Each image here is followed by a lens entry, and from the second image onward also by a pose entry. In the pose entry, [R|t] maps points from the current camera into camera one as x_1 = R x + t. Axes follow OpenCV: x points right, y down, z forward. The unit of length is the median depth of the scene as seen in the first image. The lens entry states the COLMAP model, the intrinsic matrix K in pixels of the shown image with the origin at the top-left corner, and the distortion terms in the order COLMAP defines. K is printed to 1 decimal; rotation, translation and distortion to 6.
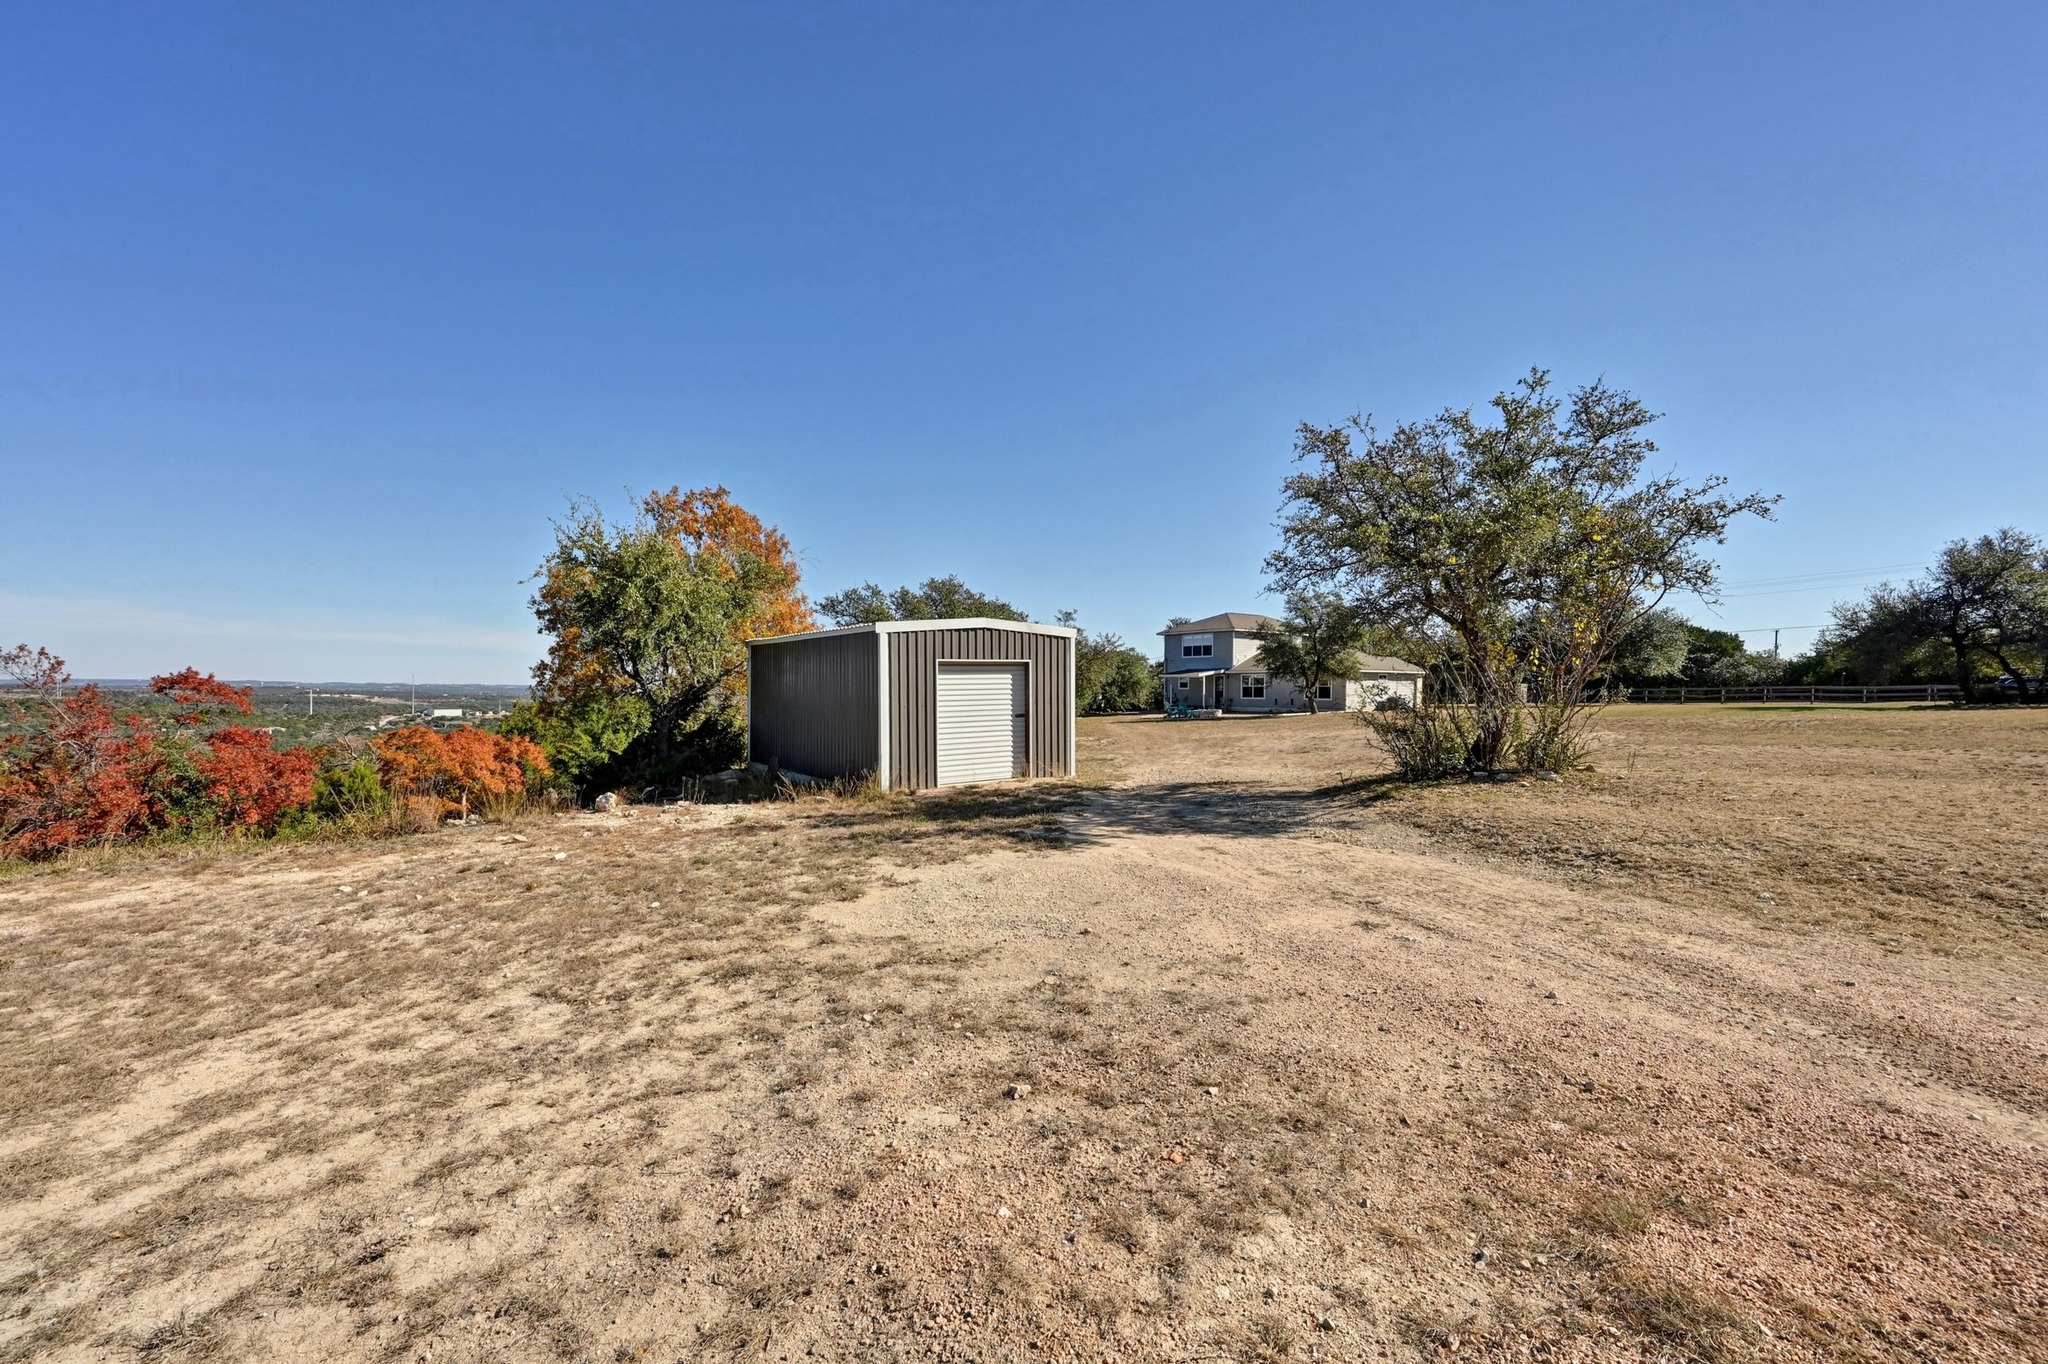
lens RADIAL K [[808.0, 0, 1023.1], [0, 808.0, 681.9], [0, 0, 1]] dist [-0.000918, 0.000472]
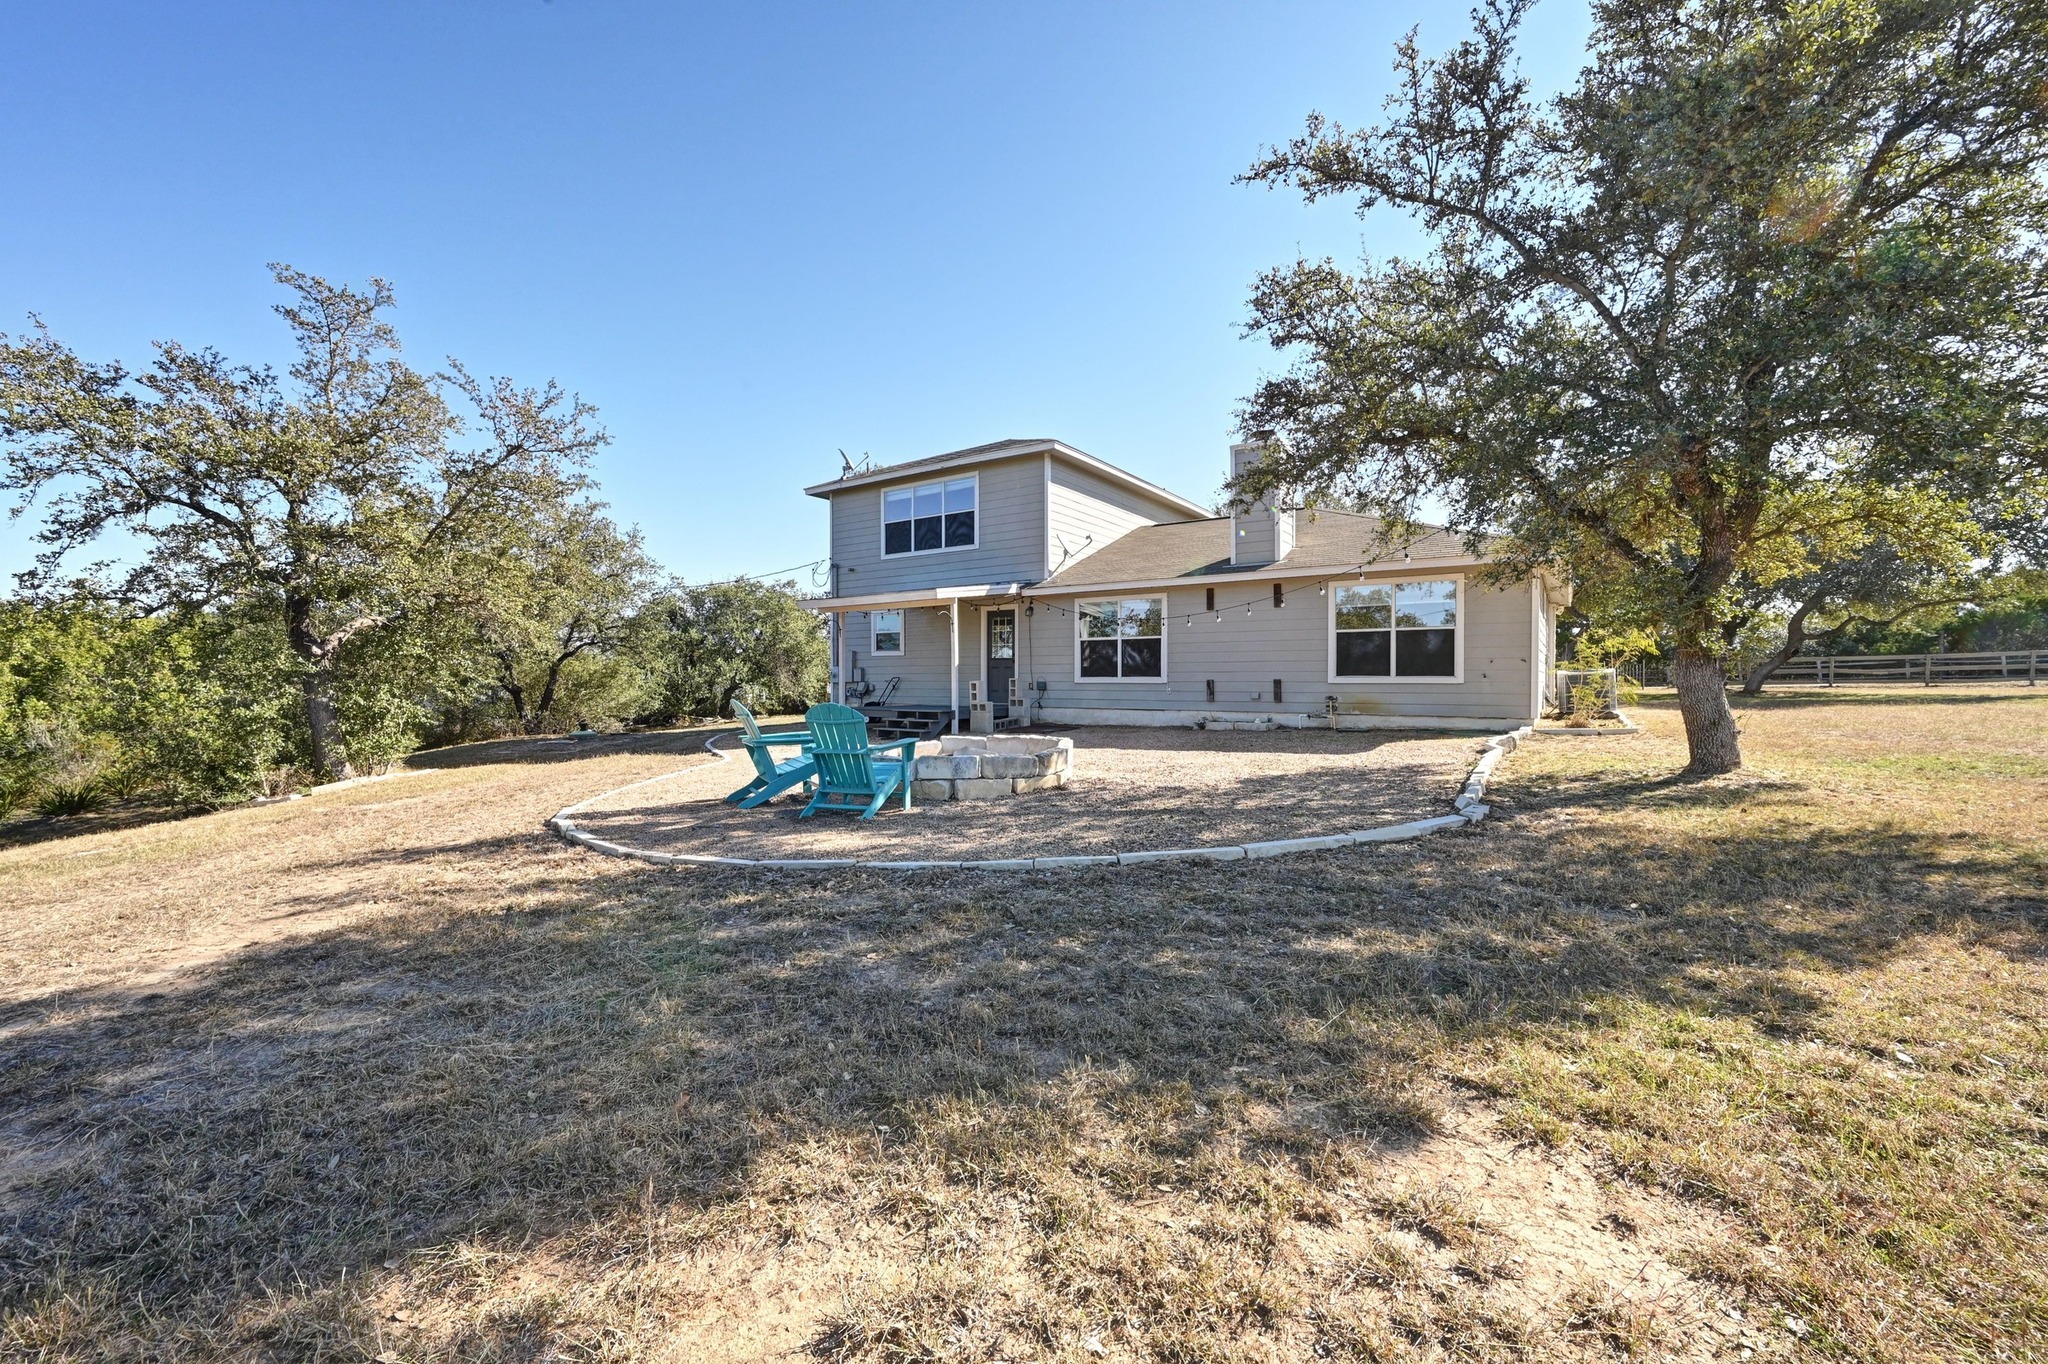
lens RADIAL K [[808.0, 0, 1024.4], [0, 808.0, 676.1], [0, 0, 1]] dist [-0.000918, 0.000472]
pose [[0.950347, -0.005725, 0.311141, 0.155084], [0.003772, 0.999969, 0.006877, 0.015501], [-0.311170, -0.005362, 0.950339, 0.697859]]
